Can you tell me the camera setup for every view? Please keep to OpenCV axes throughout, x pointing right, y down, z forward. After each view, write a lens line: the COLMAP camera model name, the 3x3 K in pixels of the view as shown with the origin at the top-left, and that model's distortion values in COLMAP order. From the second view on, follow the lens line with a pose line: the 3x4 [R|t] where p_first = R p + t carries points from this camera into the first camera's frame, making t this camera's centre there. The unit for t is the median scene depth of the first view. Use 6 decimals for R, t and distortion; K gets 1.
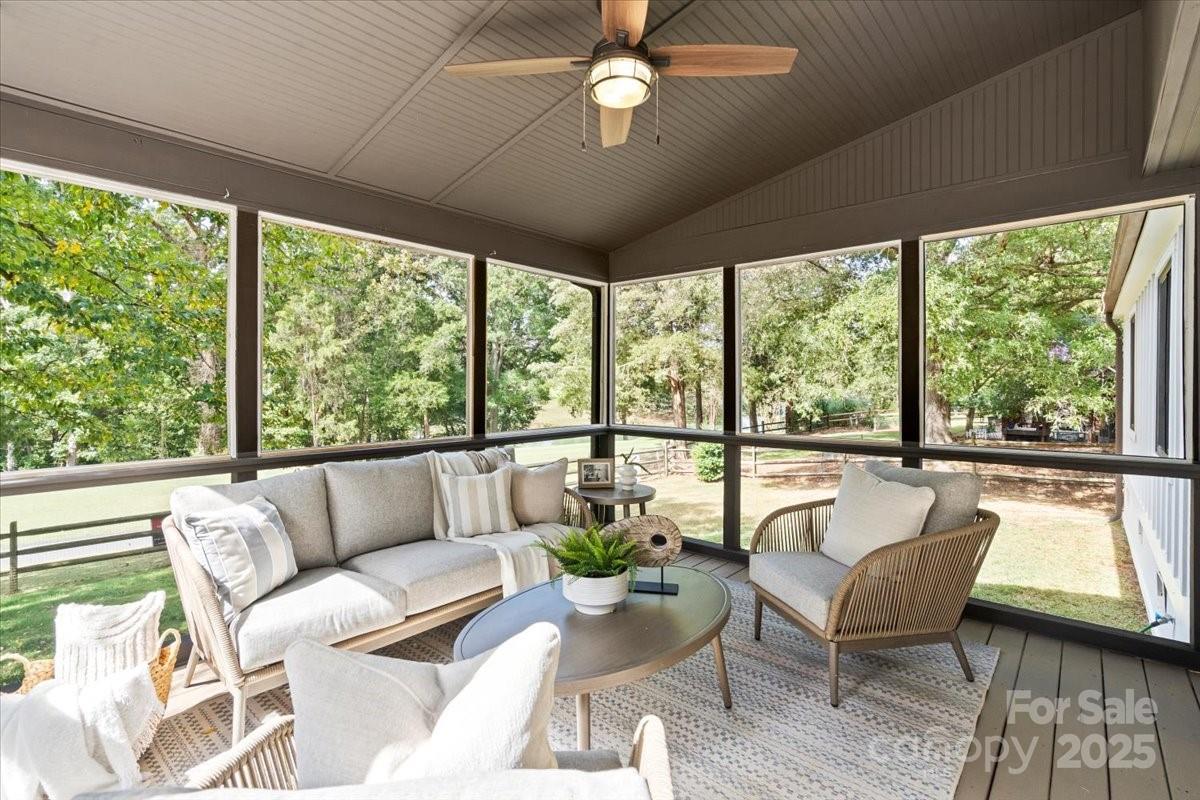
lens RADIAL K [[549.4, 0, 603.7], [0, 549.4, 386.3], [0, 0, 1]] dist [-0.000664, 0.000145]
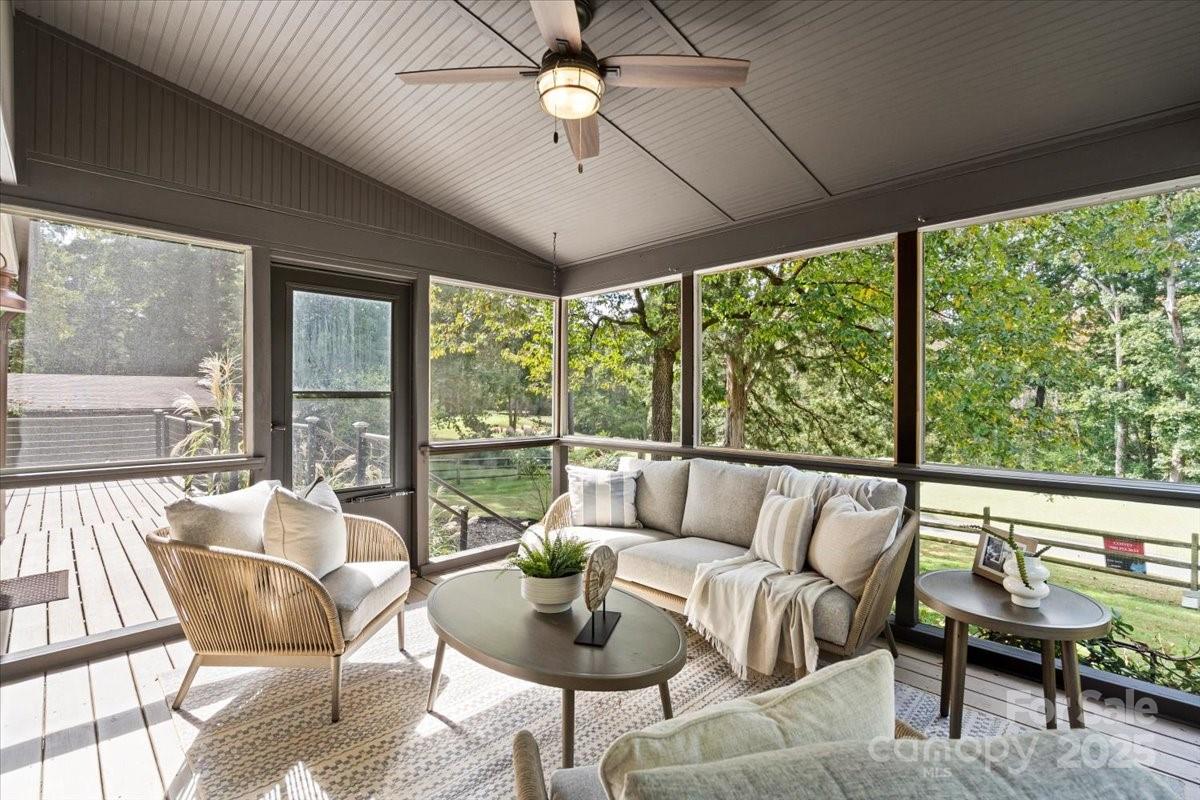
lens RADIAL K [[549.4, 0, 603.7], [0, 549.4, 386.3], [0, 0, 1]] dist [-0.000664, 0.000145]
pose [[-0.066908, -0.009804, -0.997711, 0.435428], [-0.008224, 0.999923, -0.009274, -0.007275], [0.997725, 0.007584, -0.066983, 0.488370]]
